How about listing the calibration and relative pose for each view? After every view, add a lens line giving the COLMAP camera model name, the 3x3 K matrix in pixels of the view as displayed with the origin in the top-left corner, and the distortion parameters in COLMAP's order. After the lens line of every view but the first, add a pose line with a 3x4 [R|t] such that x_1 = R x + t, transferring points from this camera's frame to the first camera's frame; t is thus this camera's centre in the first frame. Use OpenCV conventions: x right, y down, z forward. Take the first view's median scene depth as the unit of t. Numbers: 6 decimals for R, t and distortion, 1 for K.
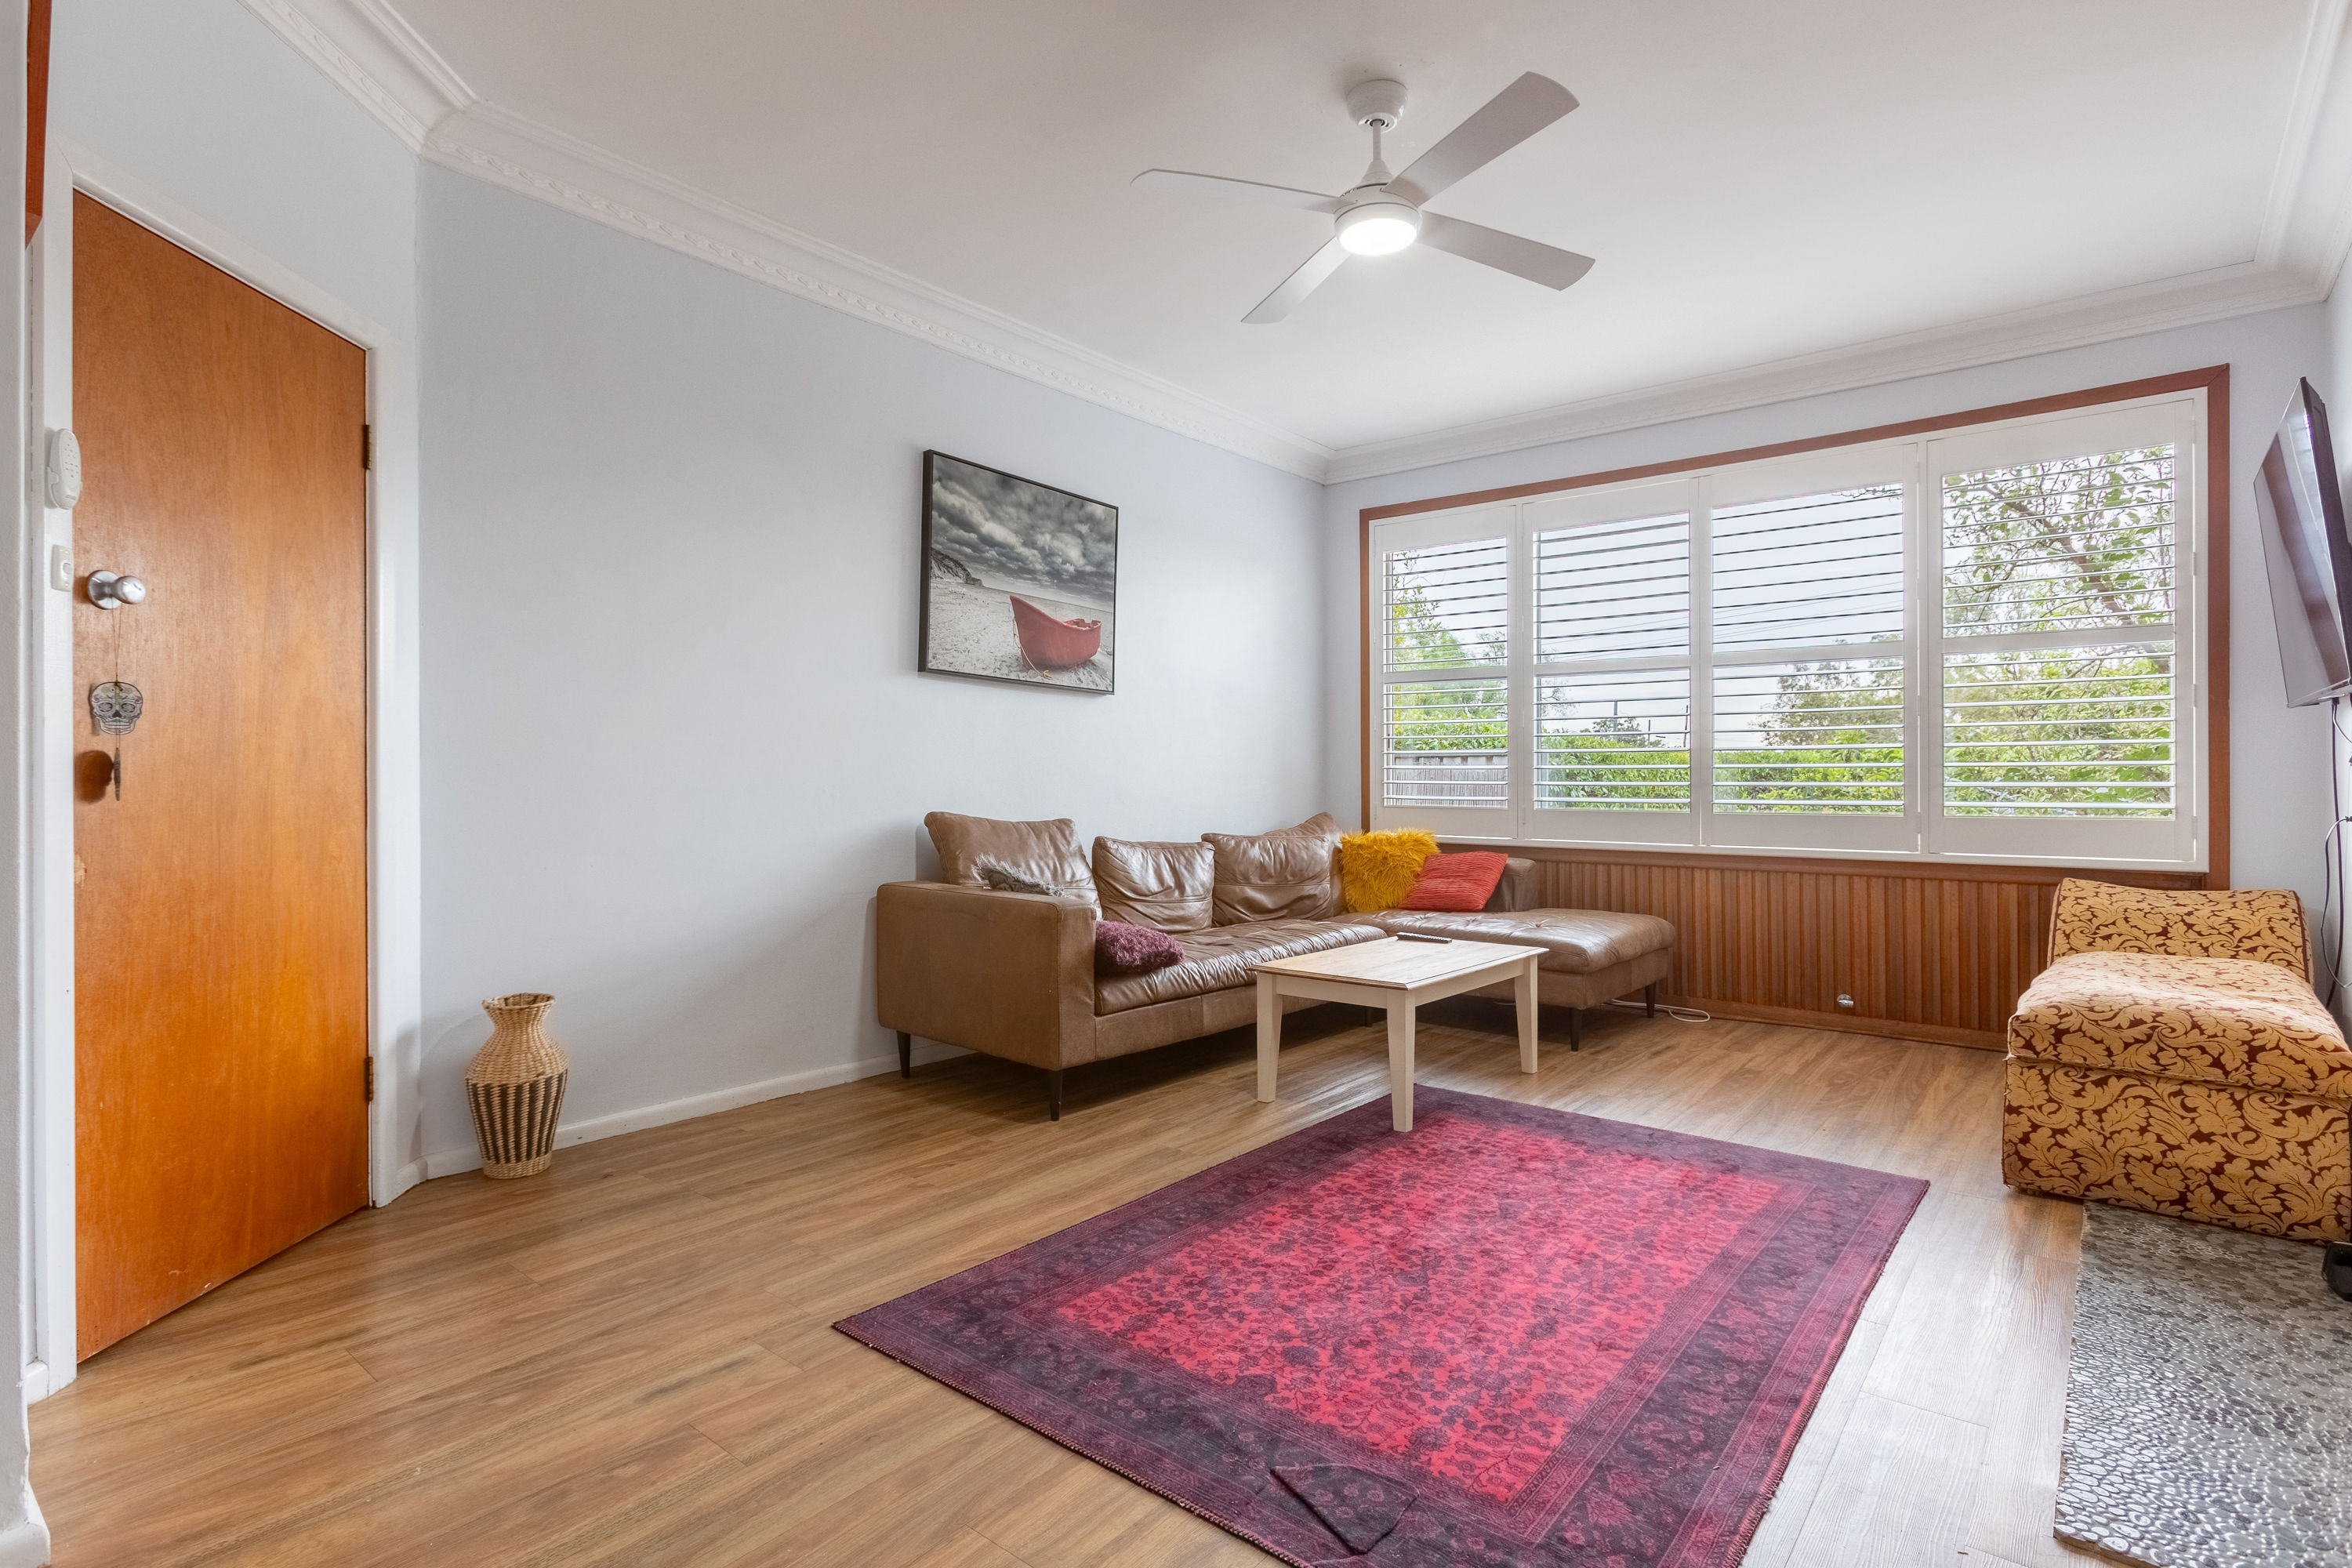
lens RADIAL K [[1152.9, 0, 1180.6], [0, 1152.9, 783.2], [0, 0, 1]] dist [-0.005087, 0.001433]
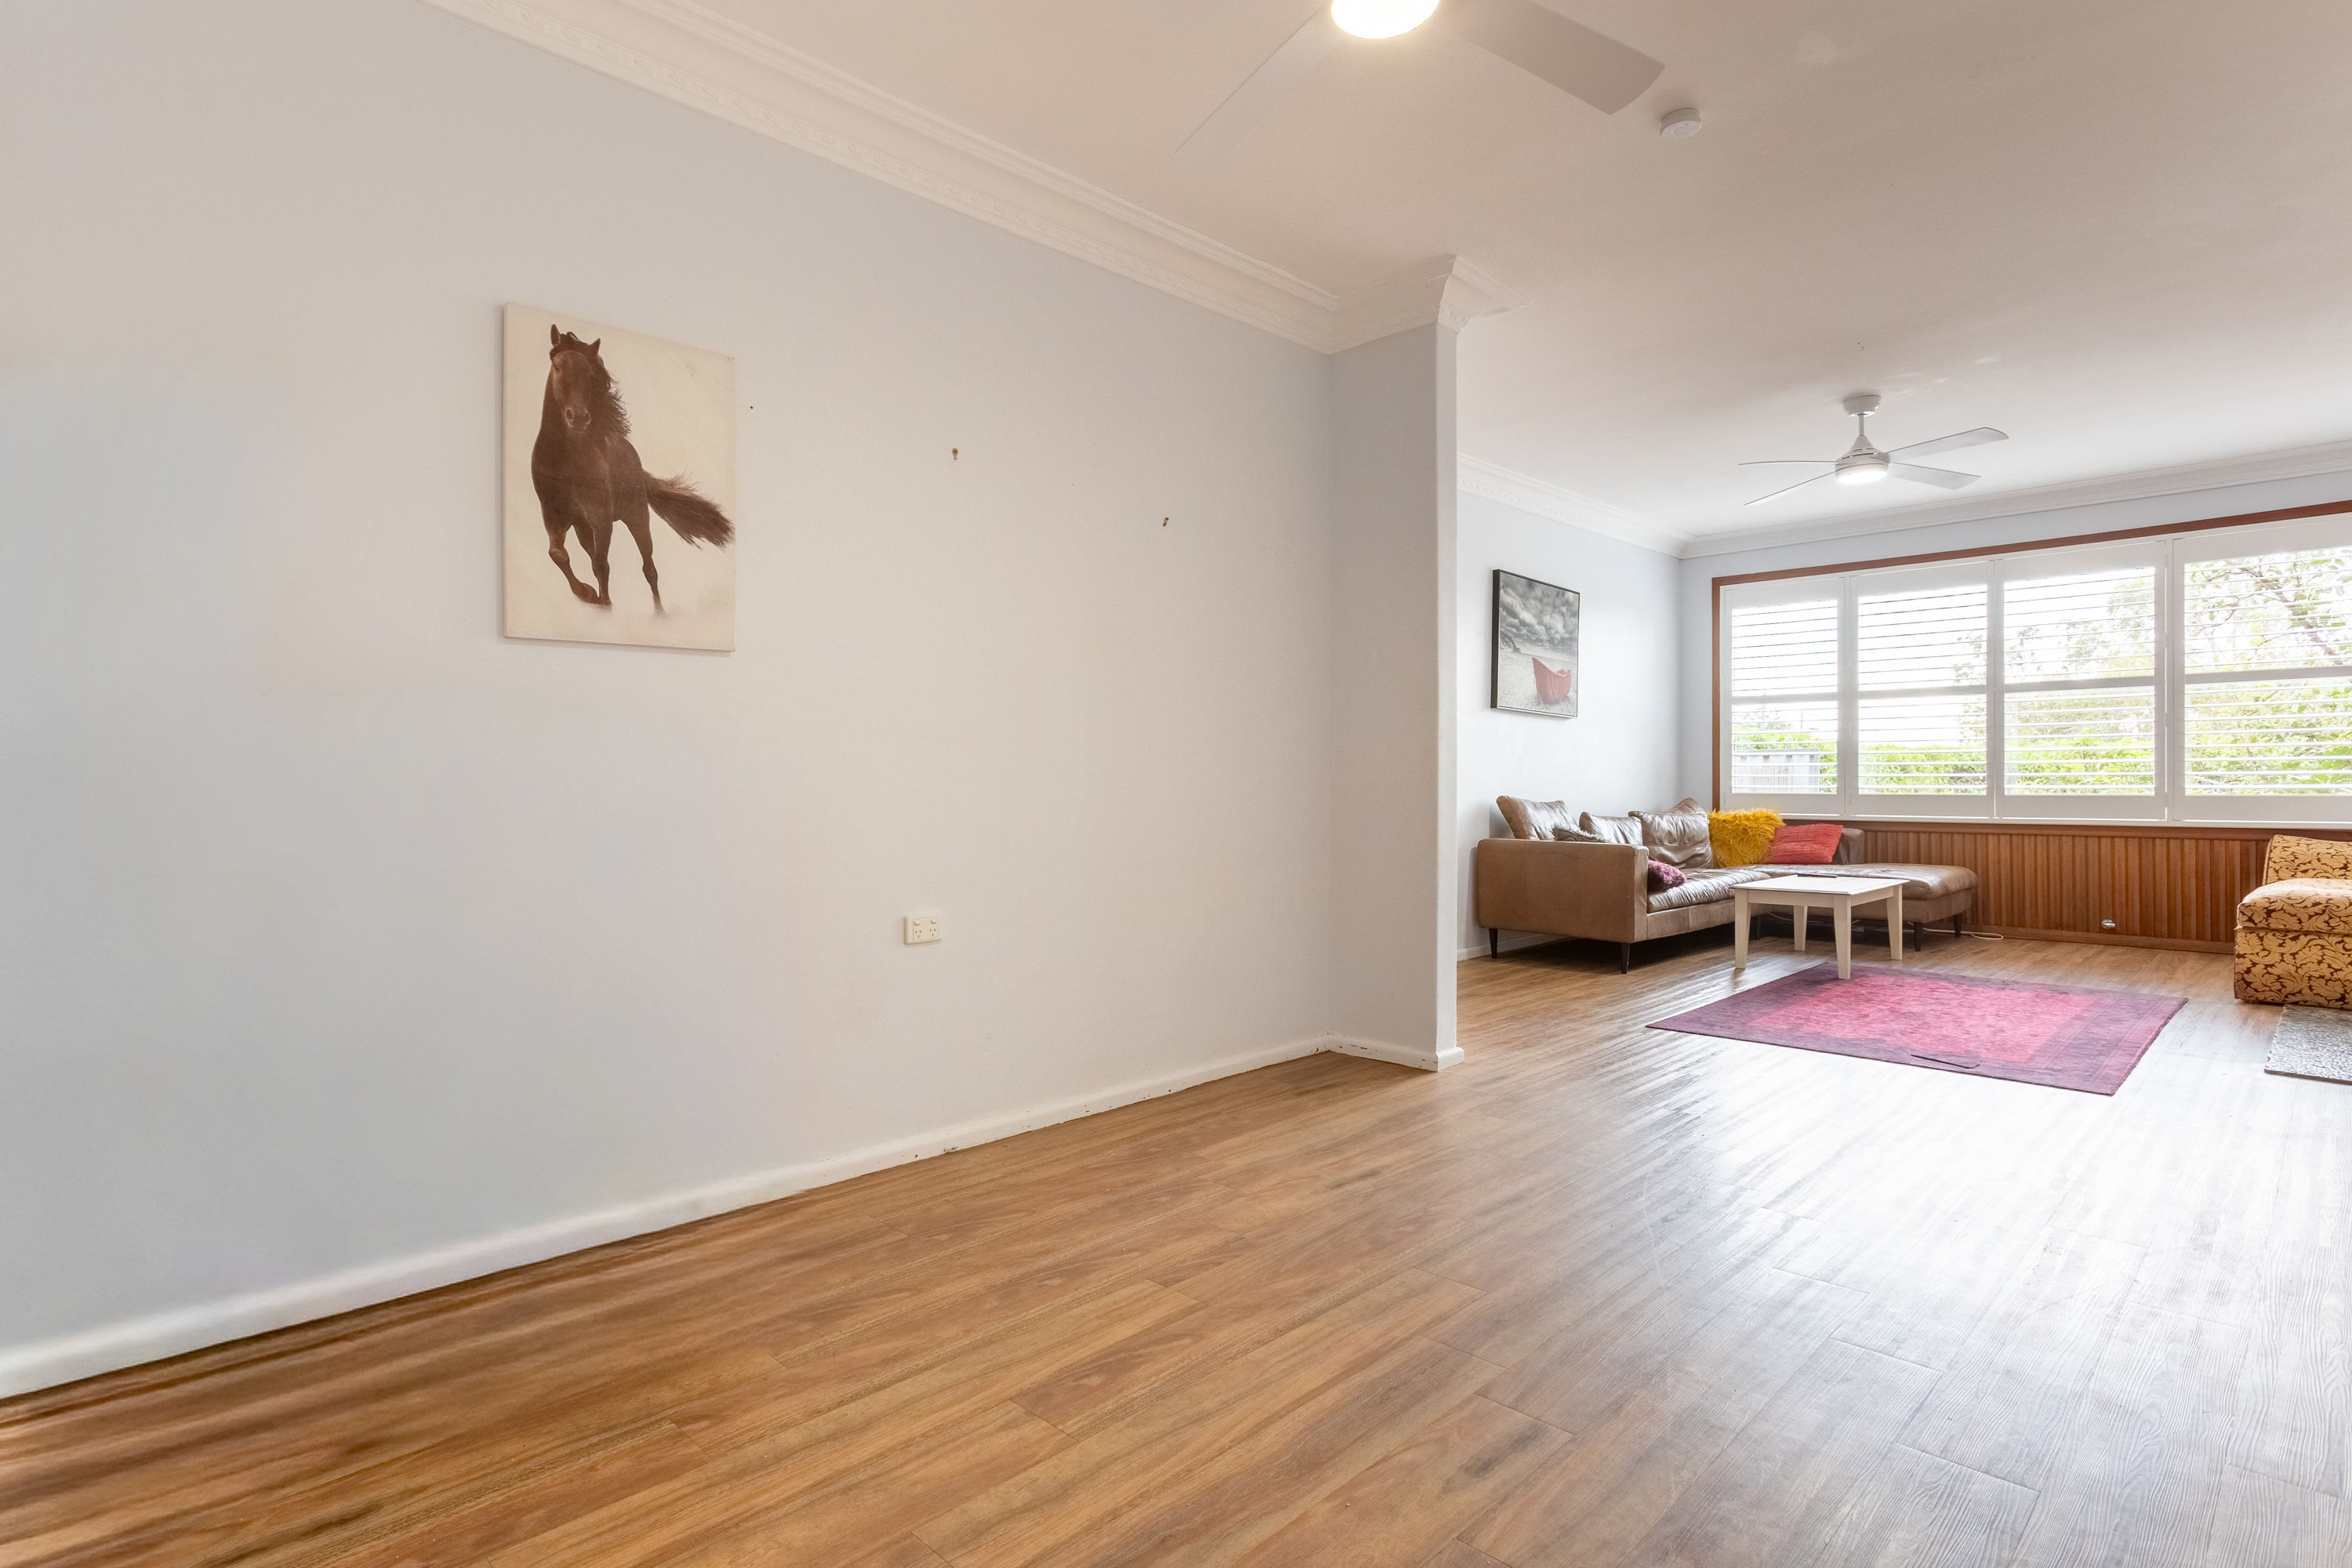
lens RADIAL K [[1152.9, 0, 1168.5], [0, 1152.9, 792.1], [0, 0, 1]] dist [-0.005087, 0.001433]
pose [[0.993286, -0.005359, -0.115557, -0.470730], [0.006474, 0.999936, 0.009273, 0.002636], [0.115500, -0.009959, 0.993258, -0.626811]]
